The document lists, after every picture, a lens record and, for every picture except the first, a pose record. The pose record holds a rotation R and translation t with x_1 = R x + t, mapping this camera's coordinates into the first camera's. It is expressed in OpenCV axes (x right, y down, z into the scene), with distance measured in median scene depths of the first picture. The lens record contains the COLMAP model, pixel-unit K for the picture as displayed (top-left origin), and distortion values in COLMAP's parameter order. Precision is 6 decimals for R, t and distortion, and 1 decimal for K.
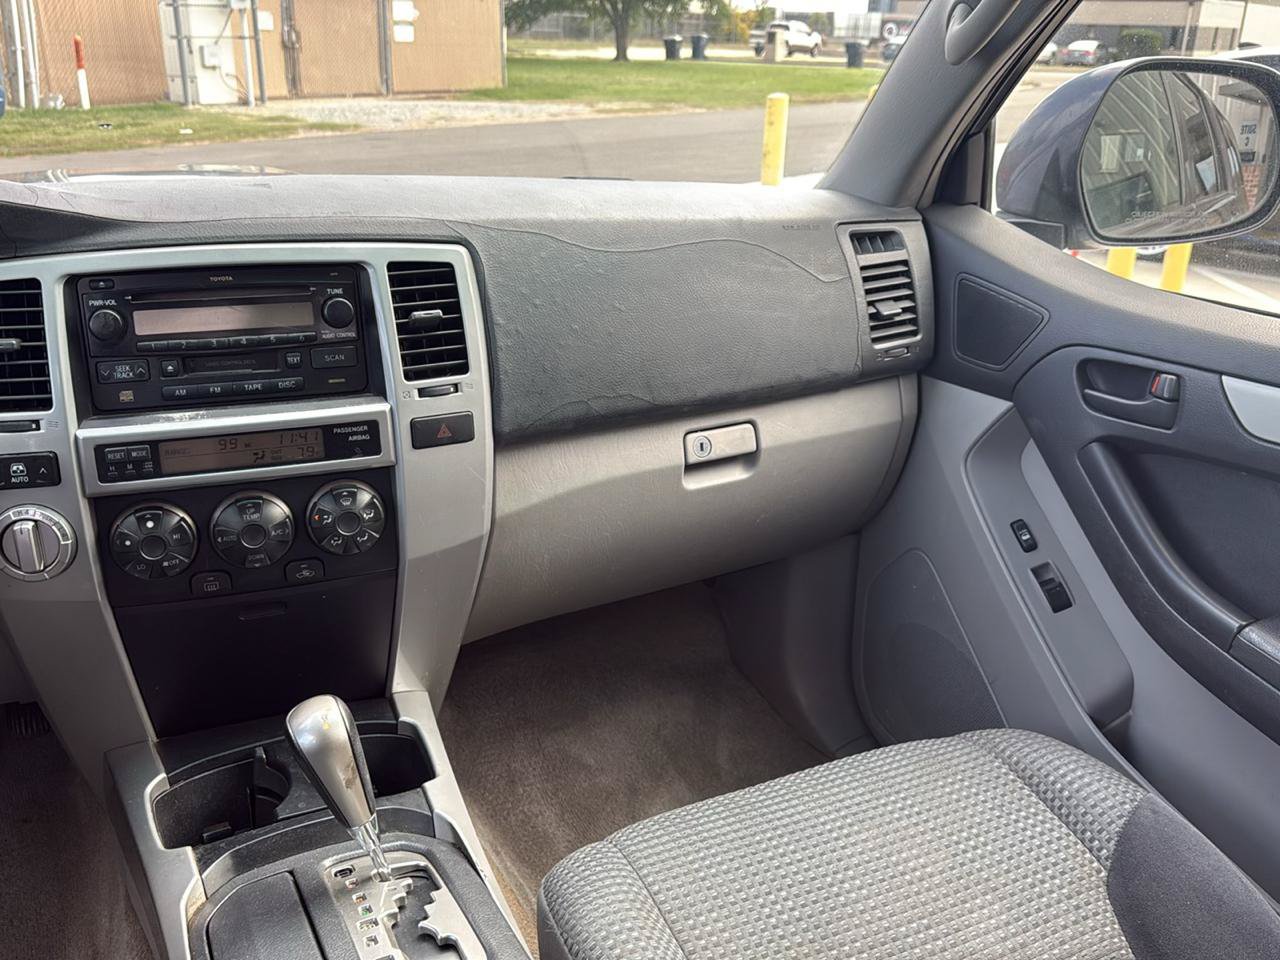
lens RADIAL K [[1185.9, 0, 640.0], [0, 1185.9, 480.0], [0, 0, 1]] dist [0.012749, 0.009418]
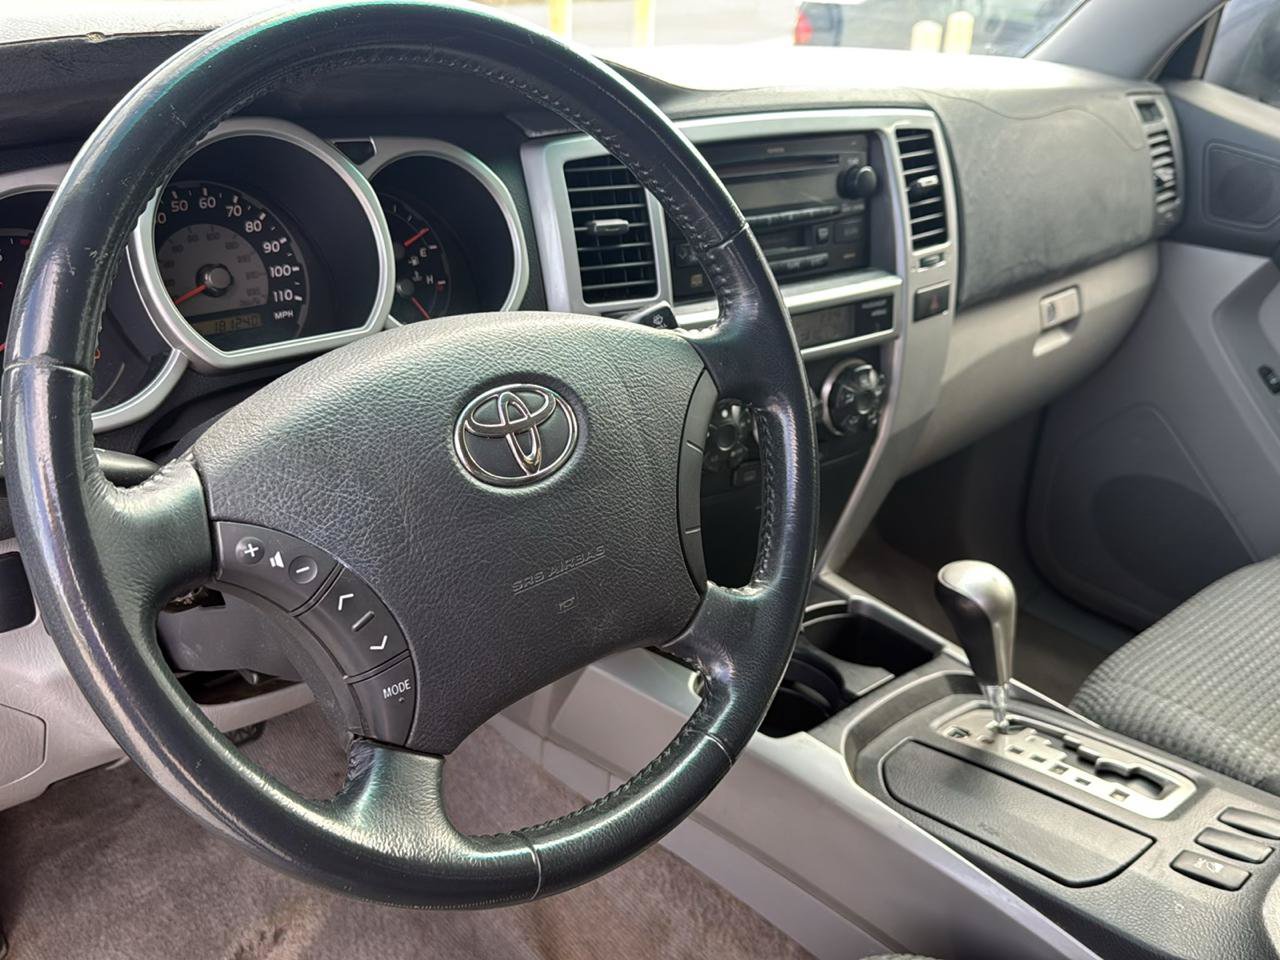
lens RADIAL K [[1124.6, 0, 642.2], [0, 1124.6, 484.4], [0, 0, 1]] dist [0.179690, -0.364477]
pose [[0.966667, -0.105928, 0.233096, -0.650899], [0.092540, 0.993407, 0.067671, 0.024901], [-0.238727, -0.043844, 0.970096, 0.114832]]
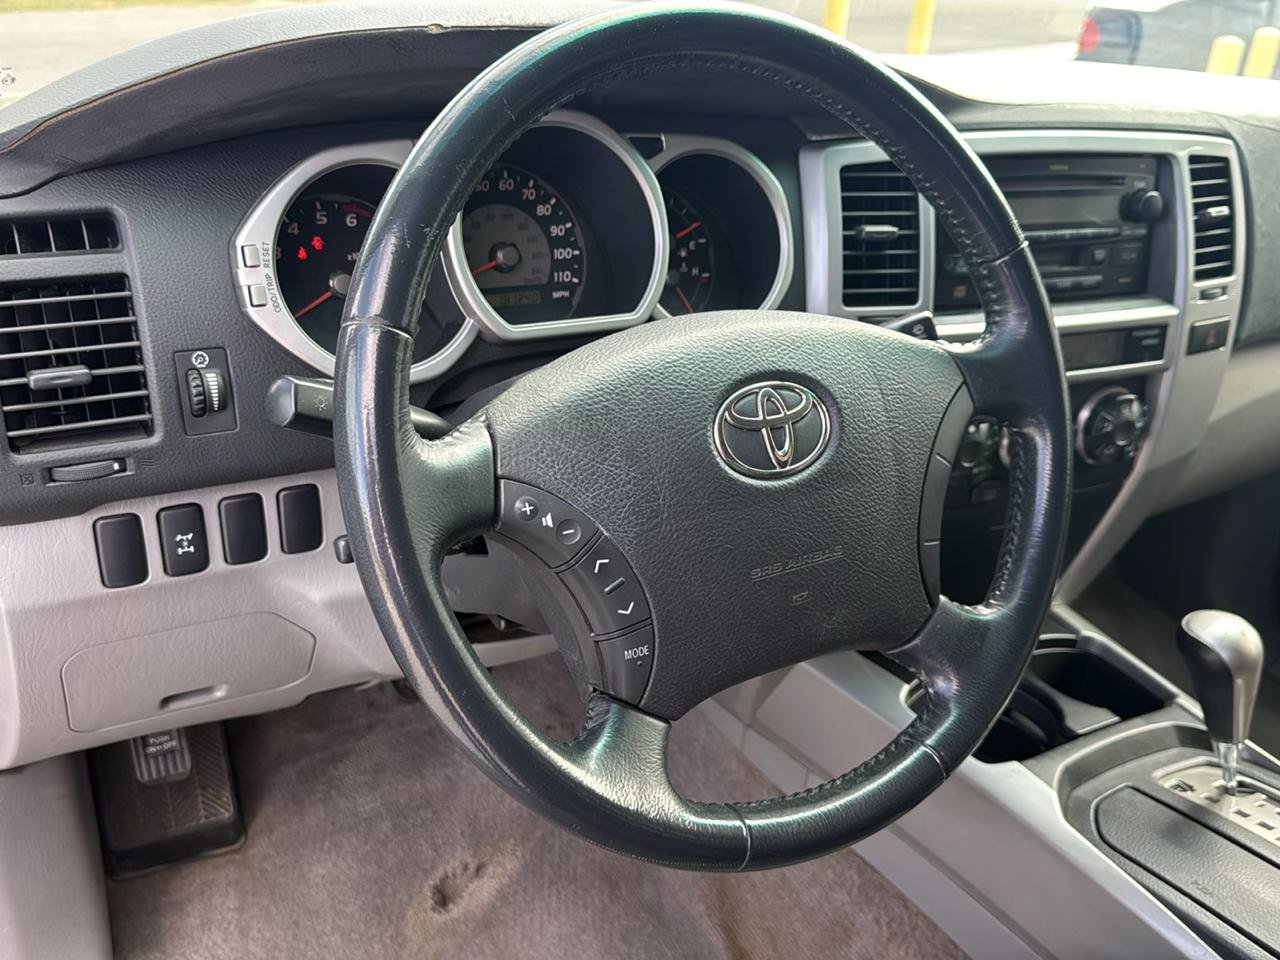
lens RADIAL K [[1136.1, 0, 646.6], [0, 1136.1, 484.5], [0, 0, 1]] dist [0.165498, -0.348122]
pose [[0.998276, 0.009443, 0.057929, -0.677688], [-0.013344, 0.997642, 0.067325, 0.021904], [-0.057157, -0.067981, 0.996048, 0.087397]]
